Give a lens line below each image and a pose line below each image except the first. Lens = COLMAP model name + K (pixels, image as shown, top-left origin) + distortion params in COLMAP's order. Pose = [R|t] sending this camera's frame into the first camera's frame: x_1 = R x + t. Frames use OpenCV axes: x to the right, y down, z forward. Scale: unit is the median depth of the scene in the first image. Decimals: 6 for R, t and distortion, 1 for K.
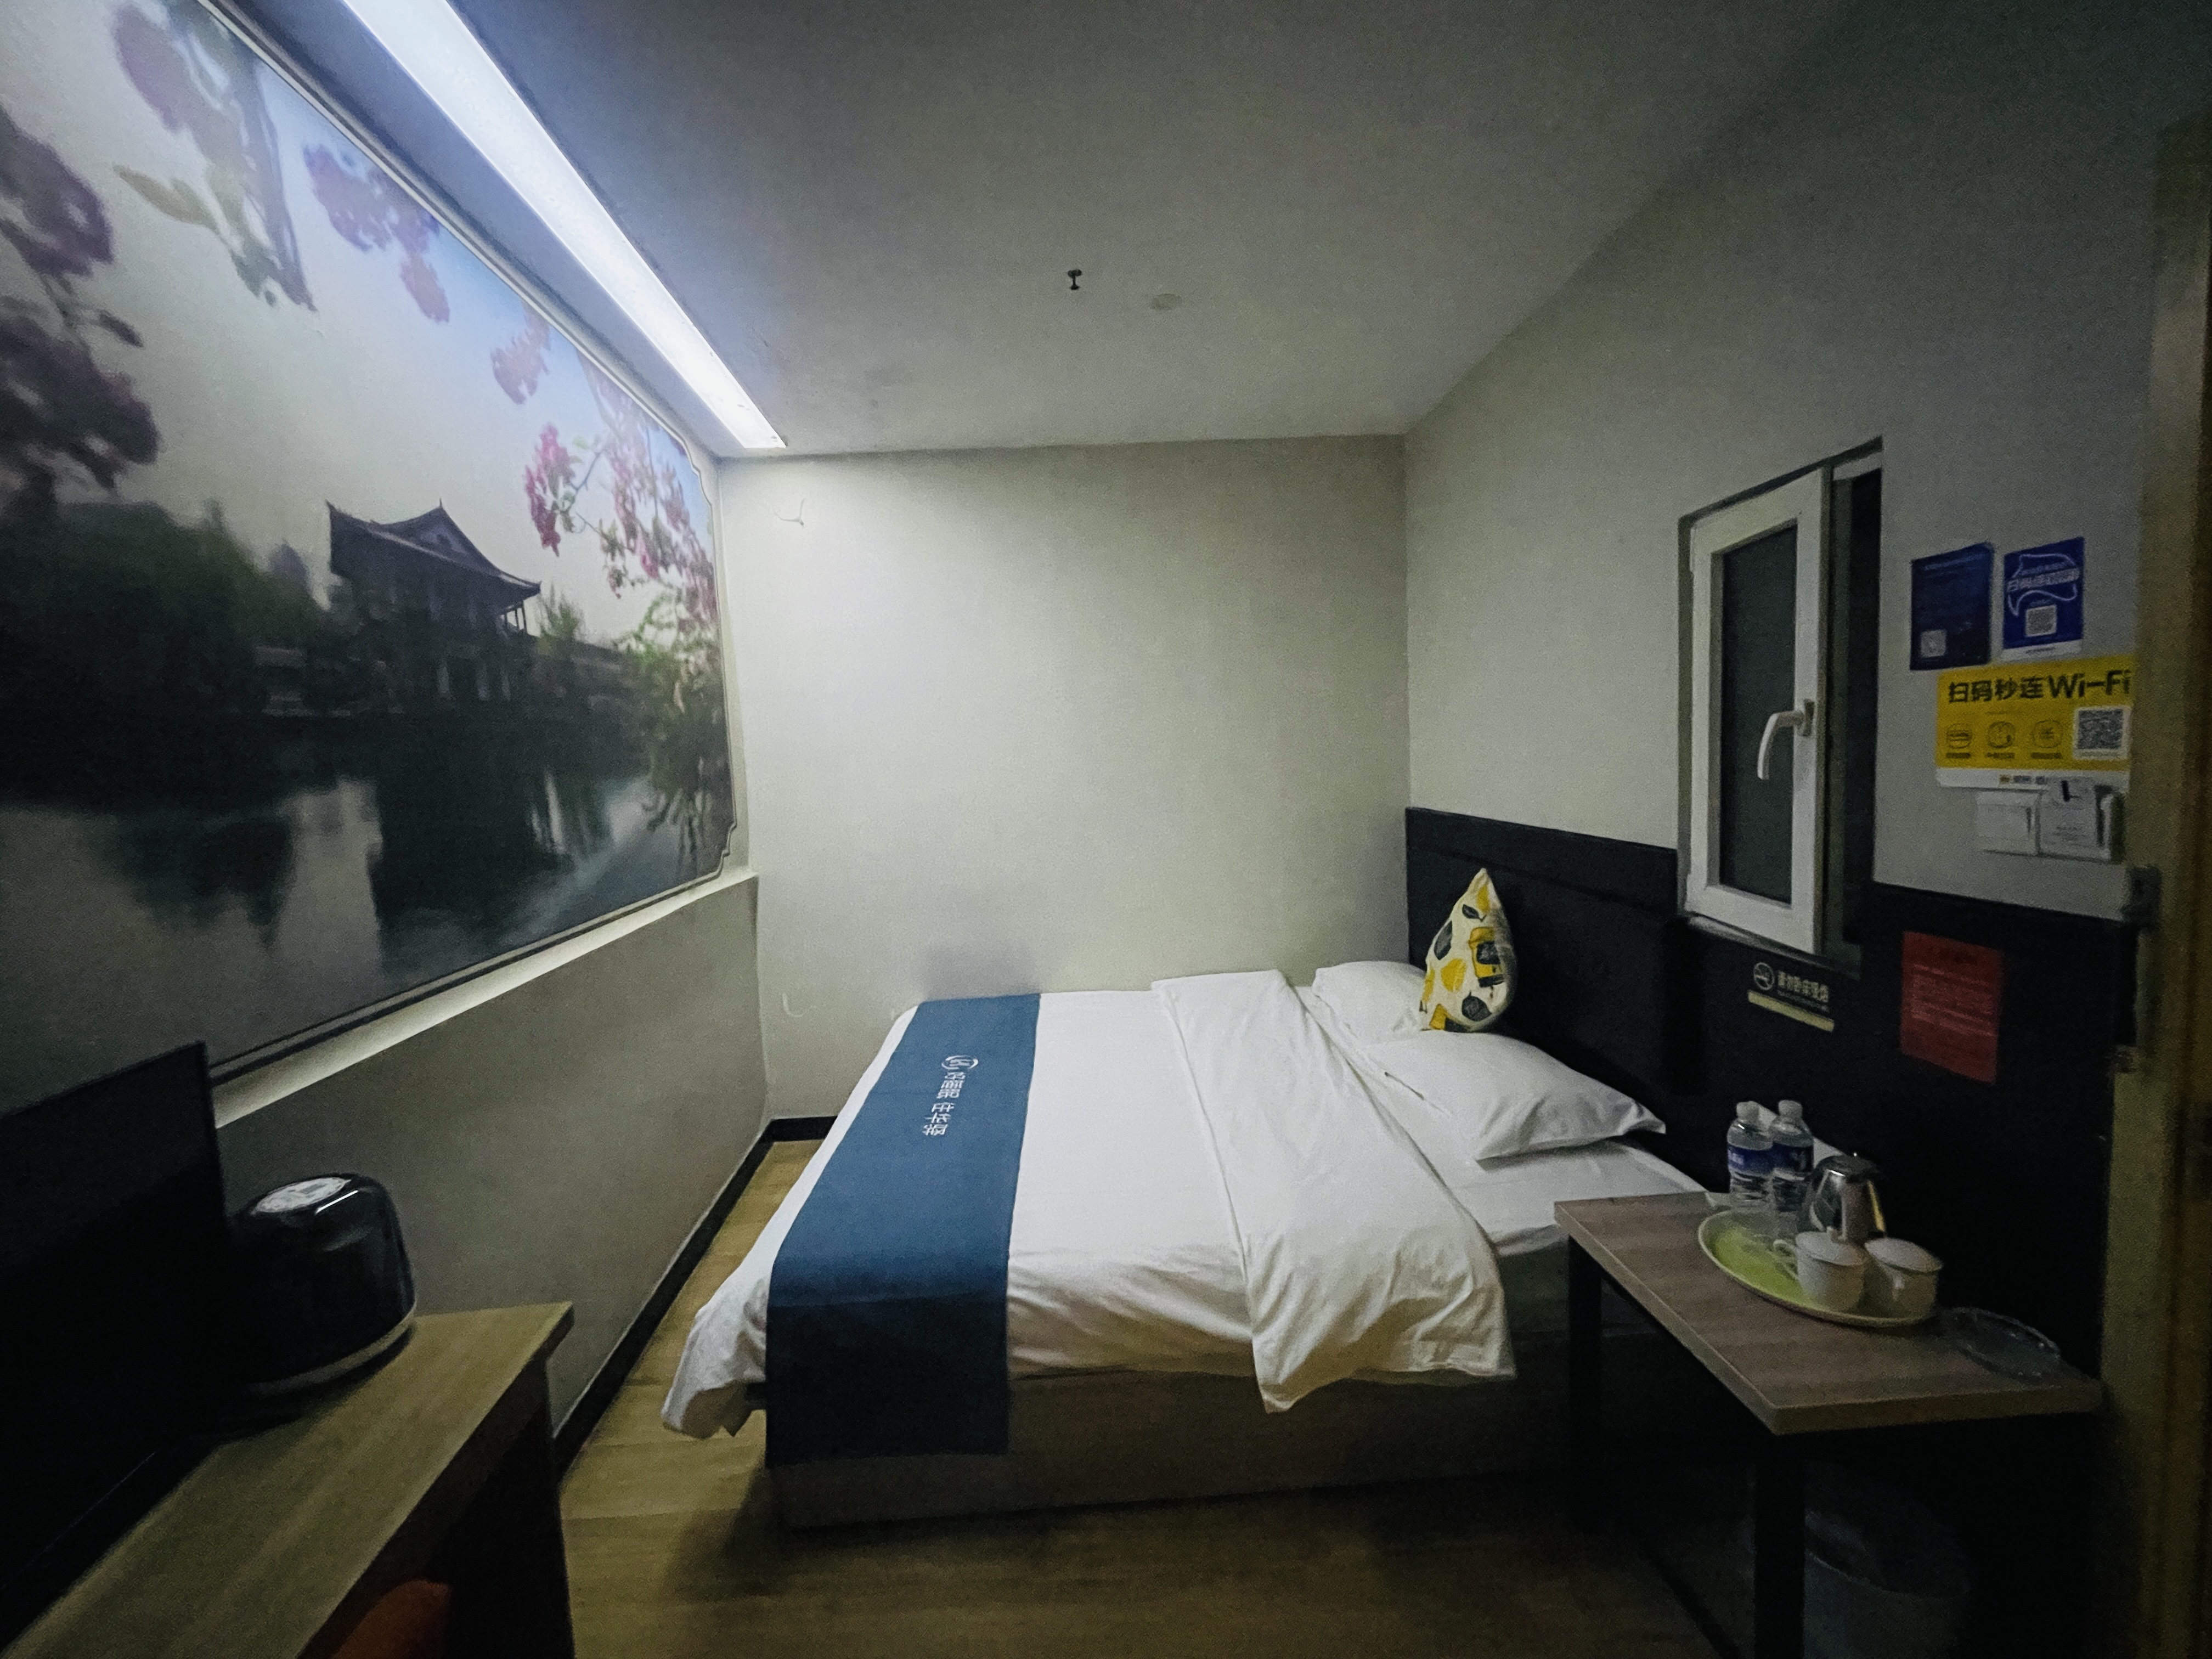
lens RADIAL K [[891.7, 0, 1104.5], [0, 891.7, 825.1], [0, 0, 1]] dist [-0.000936, -0.000501]
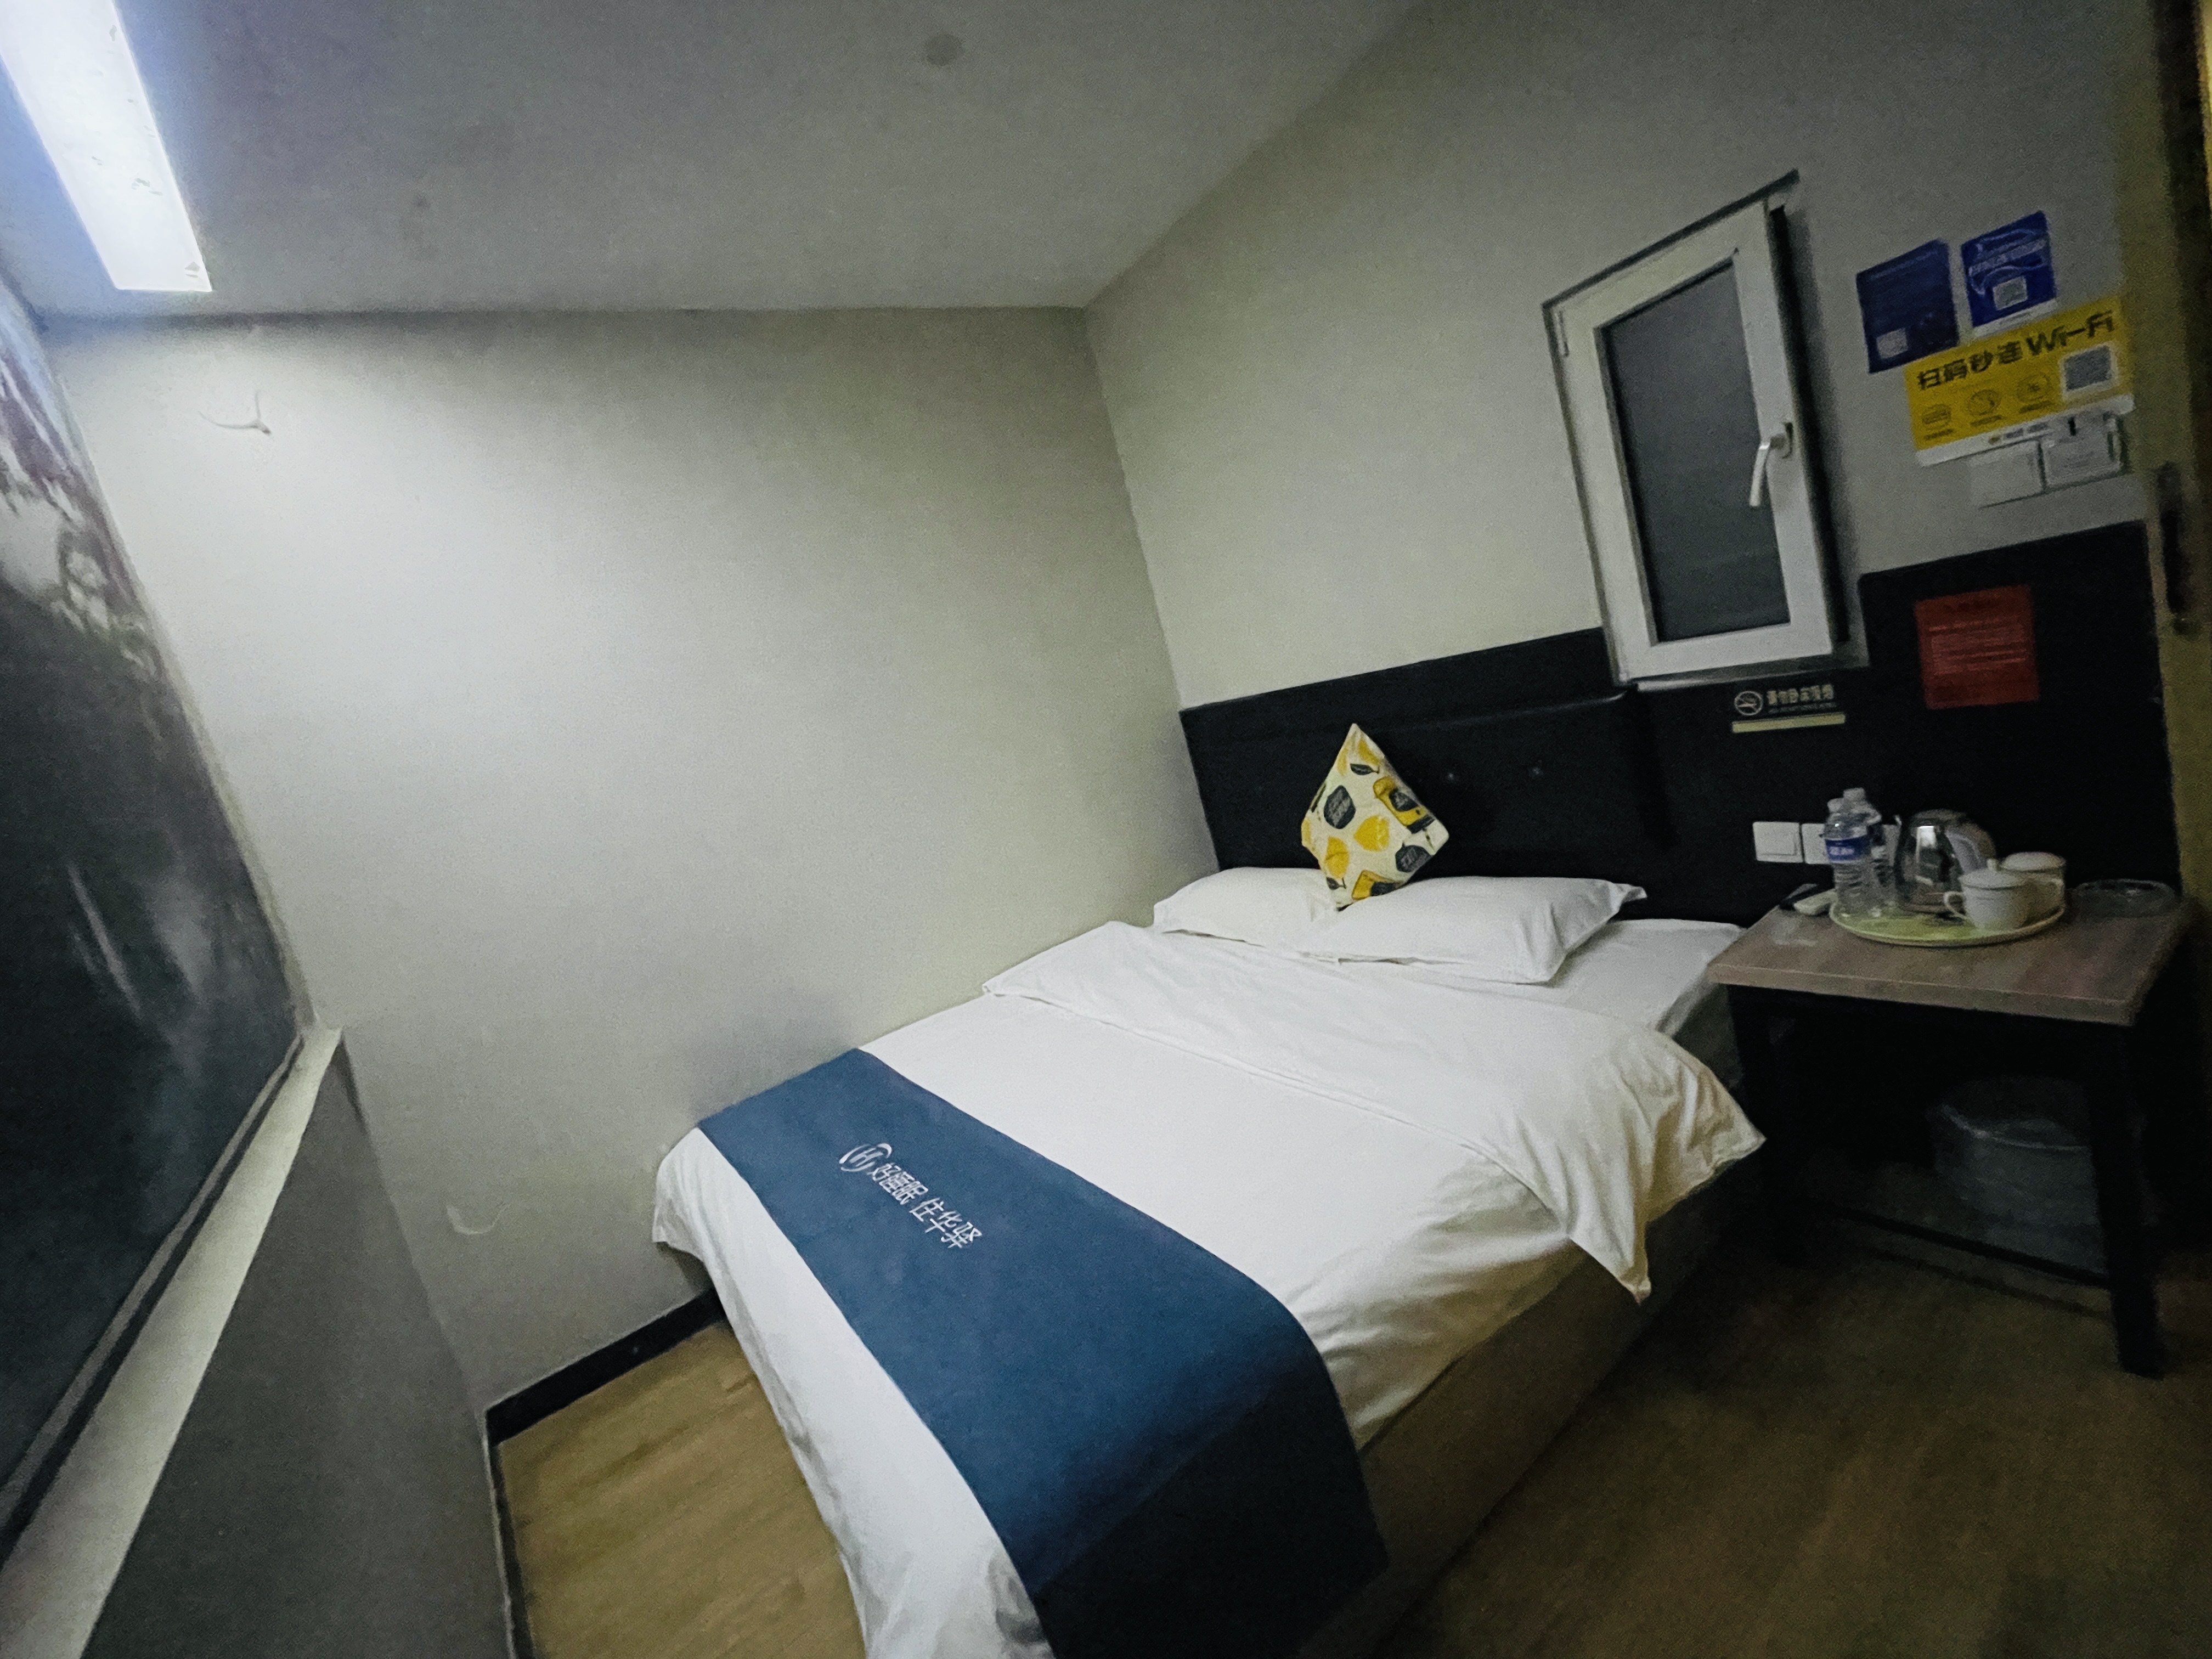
lens RADIAL K [[955.1, 0, 1105.3], [0, 955.1, 821.0], [0, 0, 1]] dist [-0.001284, 0.000022]
pose [[0.826652, -0.248116, 0.505060, -0.546263], [0.260966, 0.964225, 0.046553, 0.052788], [-0.498542, 0.093320, 0.861828, 0.426397]]
